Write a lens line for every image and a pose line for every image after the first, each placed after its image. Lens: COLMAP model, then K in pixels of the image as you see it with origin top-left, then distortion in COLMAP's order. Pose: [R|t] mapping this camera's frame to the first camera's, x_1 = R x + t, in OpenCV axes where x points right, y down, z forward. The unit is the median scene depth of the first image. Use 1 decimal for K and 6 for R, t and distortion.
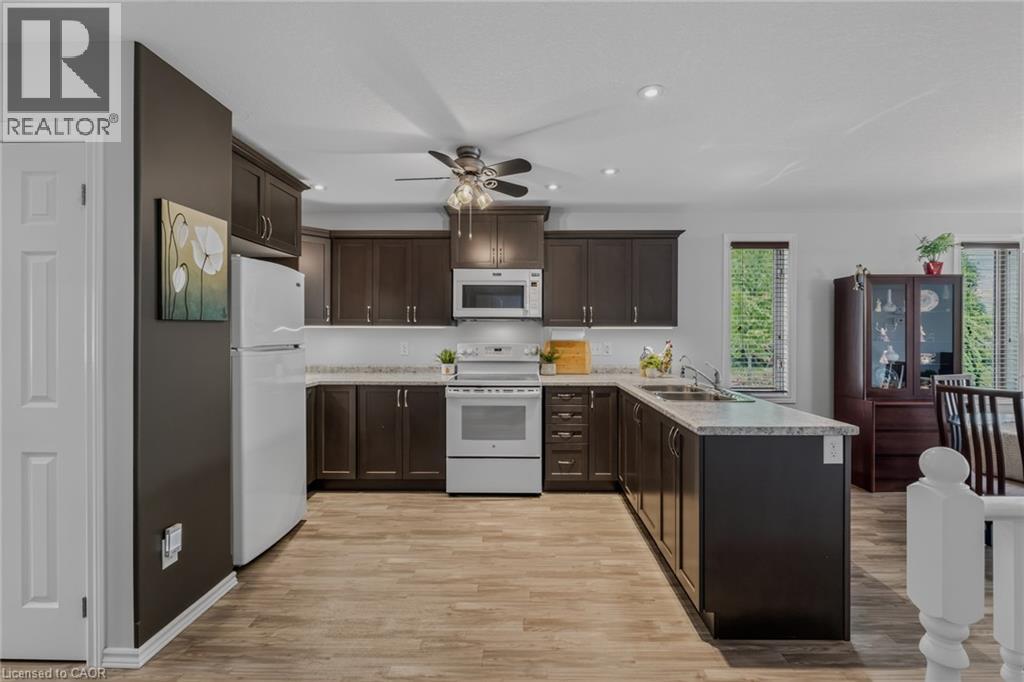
lens RADIAL K [[451.7, 0, 511.8], [0, 451.7, 338.4], [0, 0, 1]] dist [-0.005633, 0.000267]
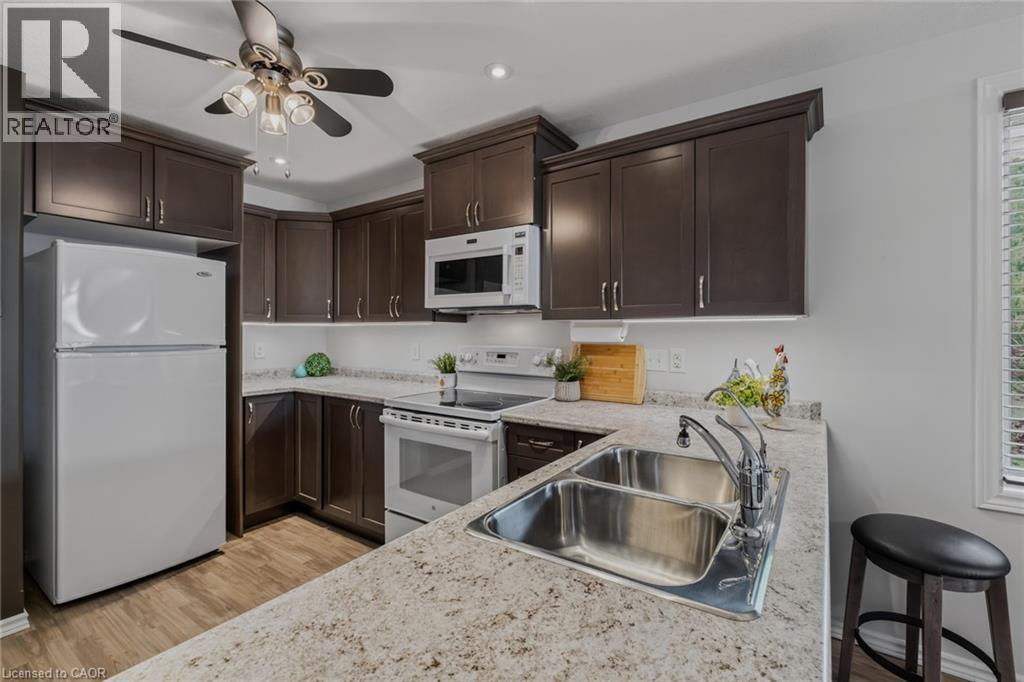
lens RADIAL K [[451.7, 0, 516.2], [0, 451.7, 330.5], [0, 0, 1]] dist [-0.005633, 0.000267]
pose [[0.831582, -0.003232, -0.555393, 0.383246], [-0.004674, 0.999907, -0.012817, -0.004432], [0.555383, 0.013254, 0.831489, 0.492917]]
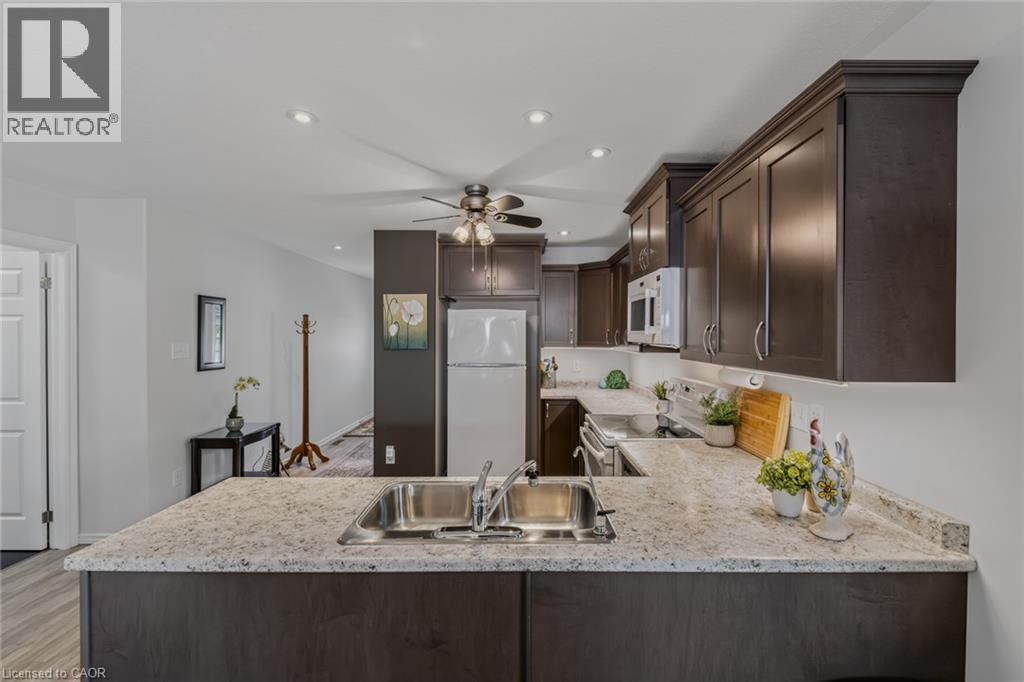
lens RADIAL K [[451.7, 0, 521.0], [0, 451.7, 337.9], [0, 0, 1]] dist [-0.005633, 0.000267]
pose [[0.006376, 0.008464, -0.999944, 0.694377], [-0.010605, 0.999909, 0.008396, -0.059957], [0.999923, 0.010551, 0.006465, 0.801787]]
